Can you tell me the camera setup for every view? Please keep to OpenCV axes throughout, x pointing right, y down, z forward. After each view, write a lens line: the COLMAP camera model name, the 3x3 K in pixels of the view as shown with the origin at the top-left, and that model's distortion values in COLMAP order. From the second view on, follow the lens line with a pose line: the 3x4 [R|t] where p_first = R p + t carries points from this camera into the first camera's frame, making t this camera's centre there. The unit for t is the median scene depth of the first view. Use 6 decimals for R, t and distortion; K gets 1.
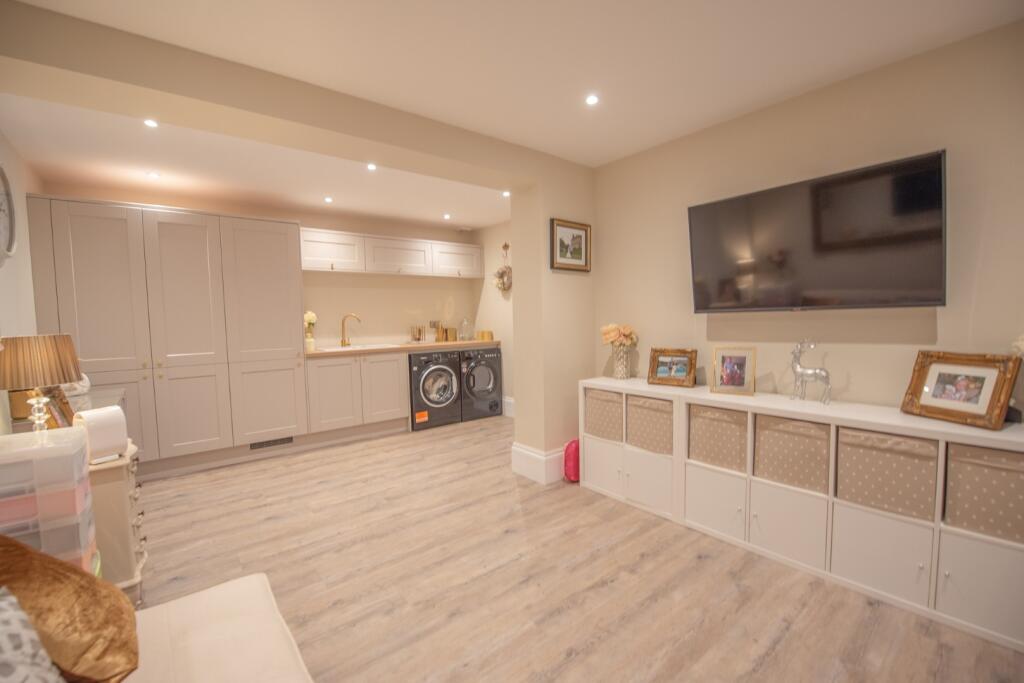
lens RADIAL K [[407.6, 0, 512.0], [0, 407.6, 341.5], [0, 0, 1]] dist [-0.014627, -0.000007]
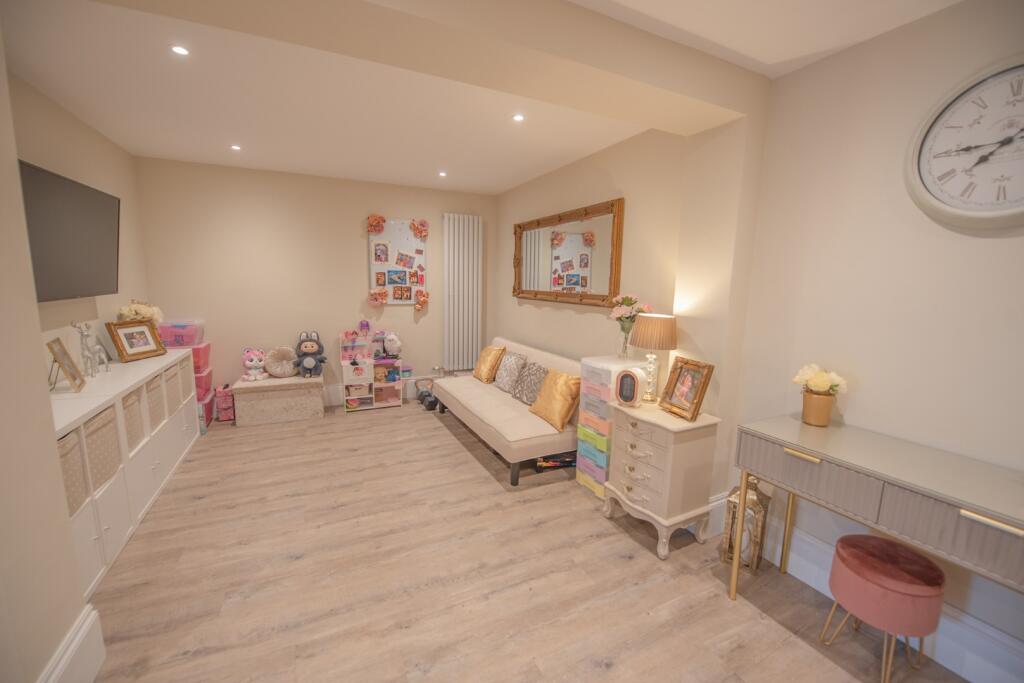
lens RADIAL K [[407.6, 0, 512.0], [0, 407.6, 341.5], [0, 0, 1]] dist [-0.014627, -0.000007]
pose [[-0.969791, -0.031085, 0.241949, -0.762465], [0.019663, 0.978659, 0.204550, -0.170632], [-0.243144, 0.203129, -0.948483, 1.908775]]
